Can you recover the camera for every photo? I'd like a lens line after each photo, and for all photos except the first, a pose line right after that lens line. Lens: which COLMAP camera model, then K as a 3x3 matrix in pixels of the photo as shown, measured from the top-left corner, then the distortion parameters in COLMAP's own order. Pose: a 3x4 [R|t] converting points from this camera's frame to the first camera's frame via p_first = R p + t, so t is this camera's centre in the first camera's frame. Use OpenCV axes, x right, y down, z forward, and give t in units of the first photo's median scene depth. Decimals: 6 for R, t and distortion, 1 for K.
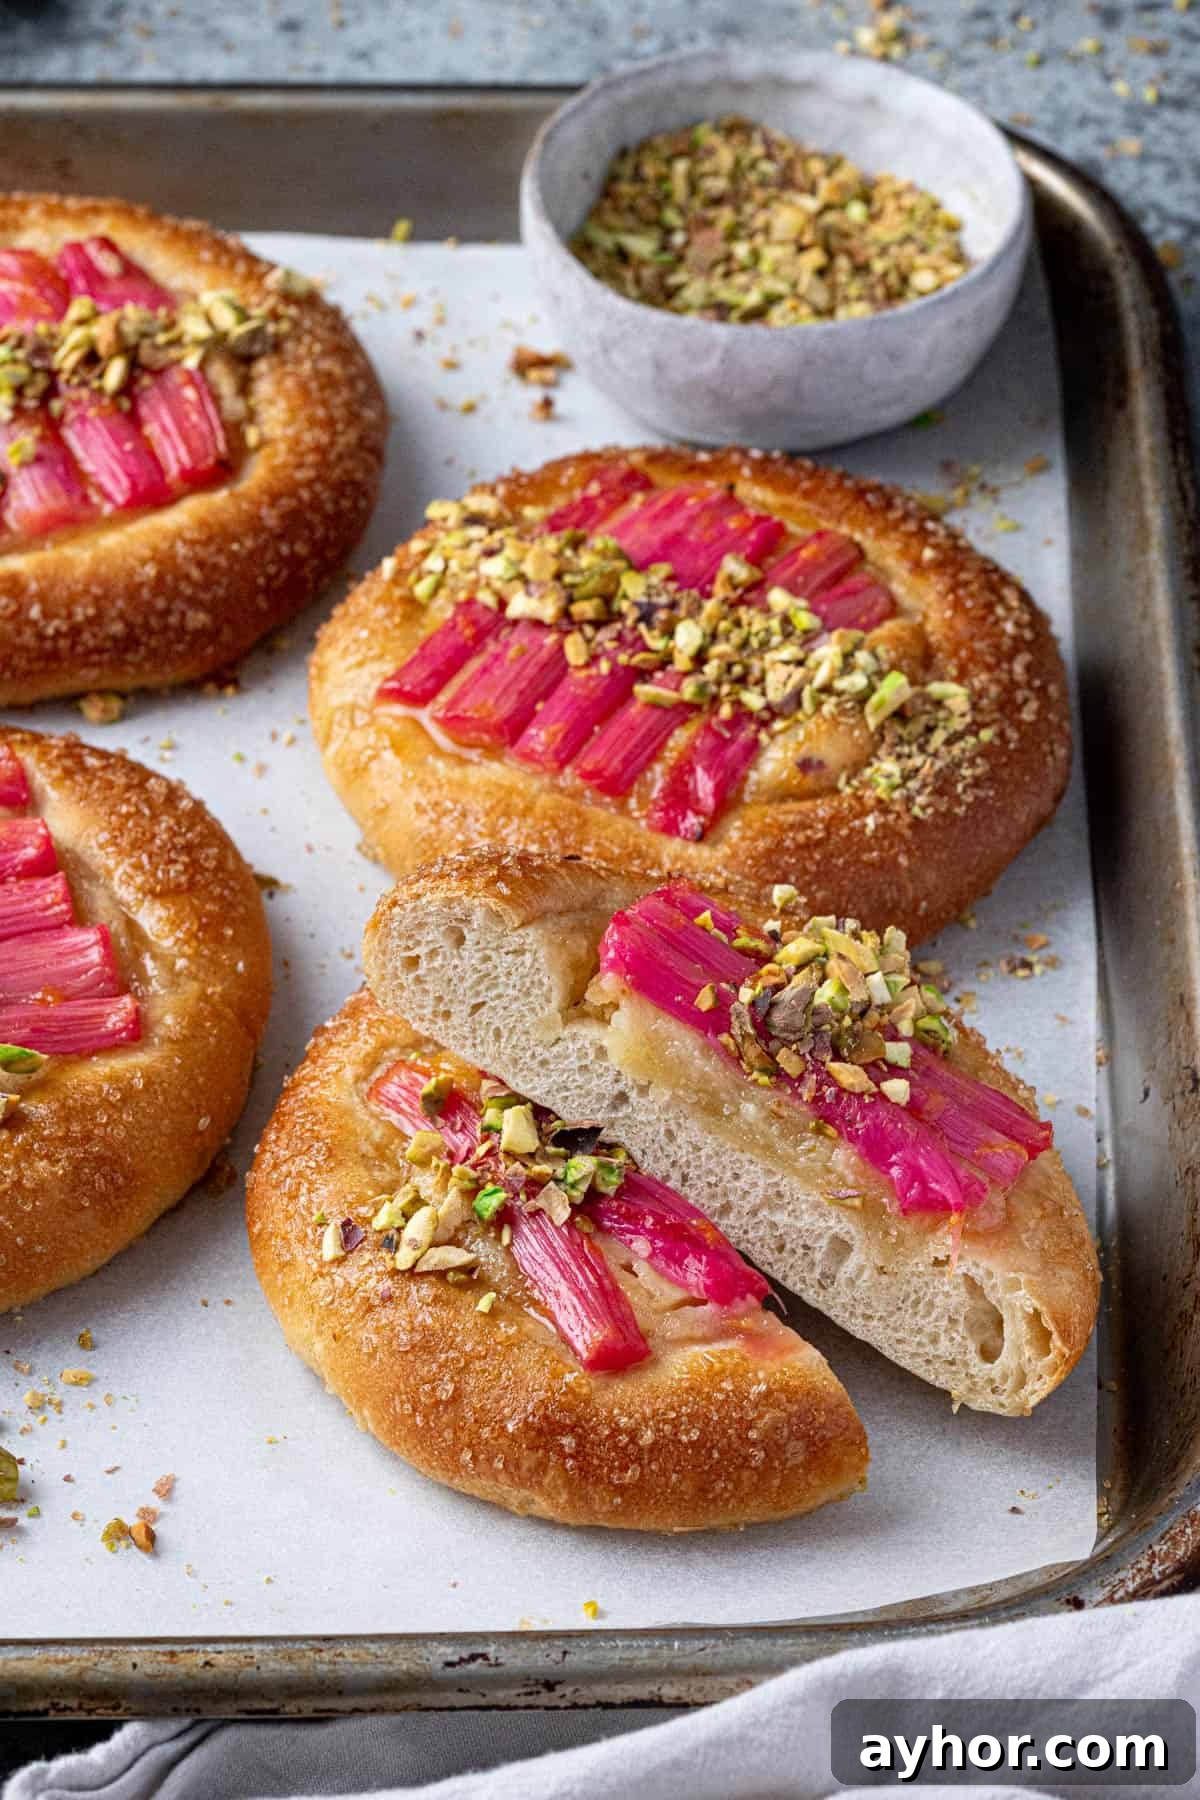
lens RADIAL K [[4238.0, 0, 637.8], [0, 4238.0, 903.5], [0, 0, 1]] dist [-0.104182, -0.243138]
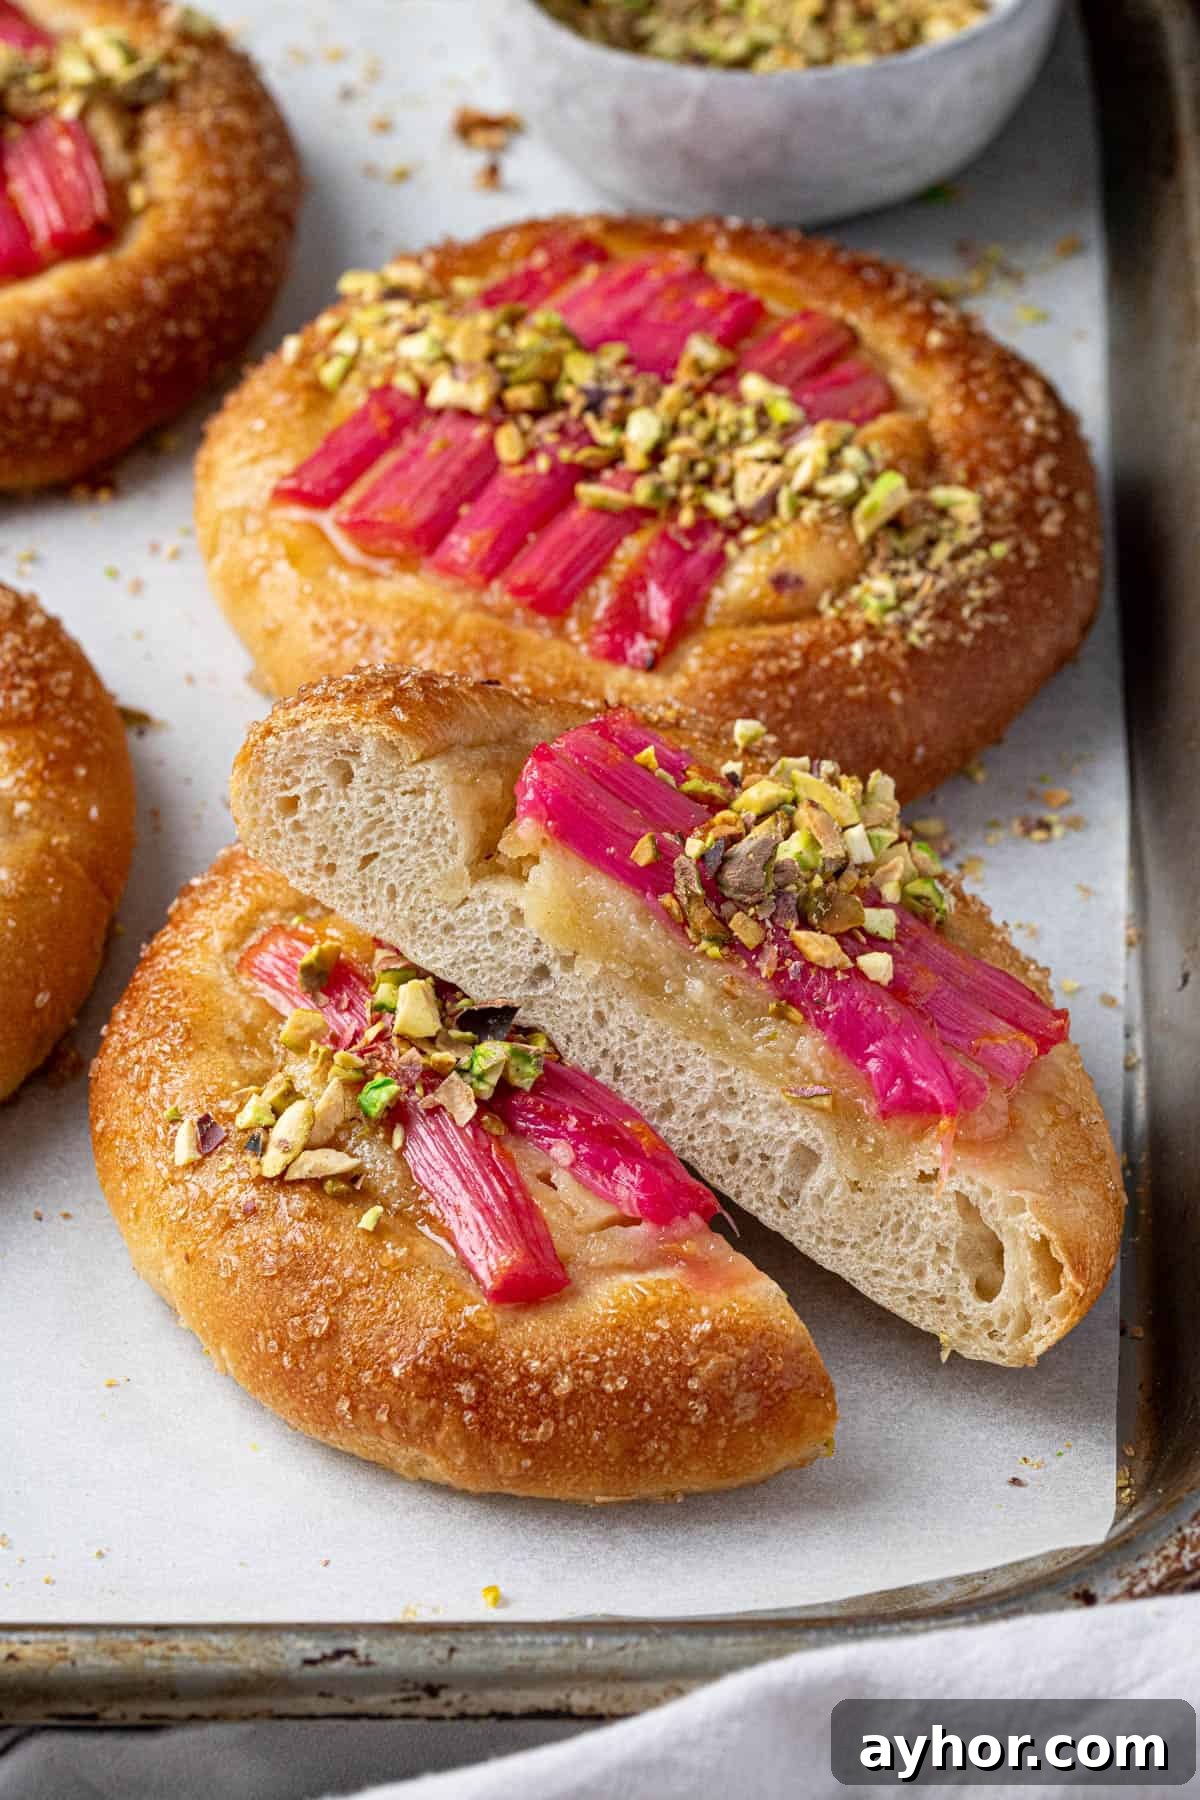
lens RADIAL K [[4394.9, 0, 600.0], [0, 4394.9, 900.0], [0, 0, 1]] dist [-0.043461, -0.956628]
pose [[0.999747, 0.012277, -0.018856, 0.023034], [-0.012005, 0.999823, 0.014493, 0.019260], [0.019031, -0.014262, 0.999717, 0.147793]]
